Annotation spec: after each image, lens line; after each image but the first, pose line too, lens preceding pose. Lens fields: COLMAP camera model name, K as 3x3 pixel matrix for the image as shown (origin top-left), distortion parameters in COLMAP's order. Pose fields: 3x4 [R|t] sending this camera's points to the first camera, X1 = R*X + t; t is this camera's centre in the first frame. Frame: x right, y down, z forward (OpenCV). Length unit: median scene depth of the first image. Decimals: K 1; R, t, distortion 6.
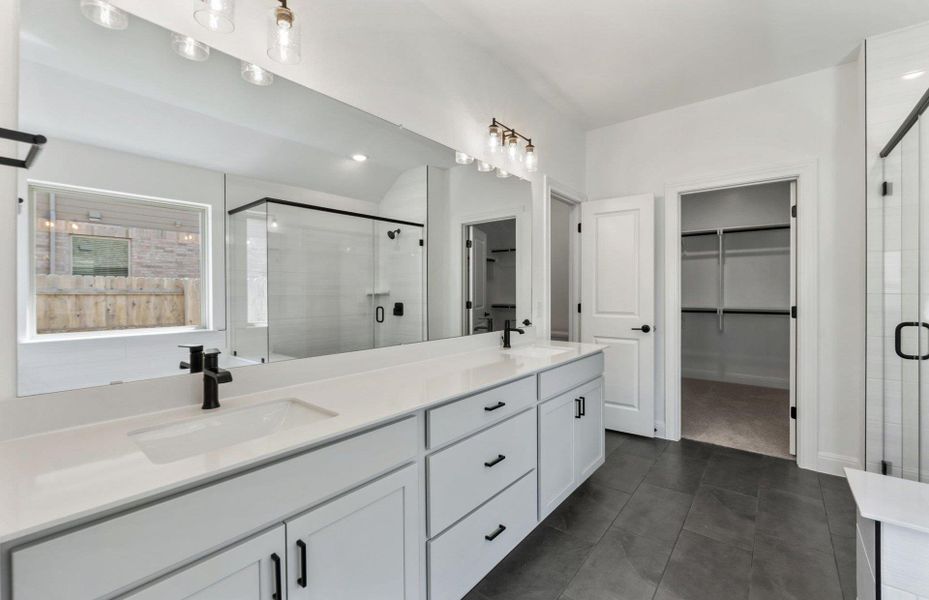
lens RADIAL K [[397.1, 0, 449.0], [0, 397.1, 291.9], [0, 0, 1]] dist [-0.008494, -0.000002]
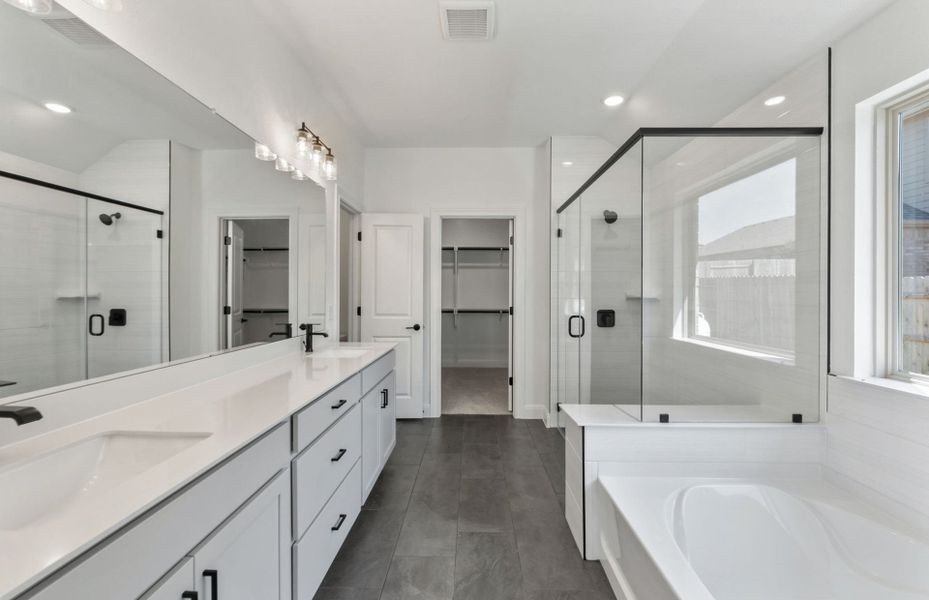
lens RADIAL K [[397.1, 0, 468.4], [0, 397.1, 293.5], [0, 0, 1]] dist [-0.008494, -0.000002]
pose [[0.782435, 0.006510, 0.622698, -0.154884], [-0.004209, 0.999978, -0.005166, -0.004126], [-0.622718, 0.001421, 0.782445, -0.032129]]
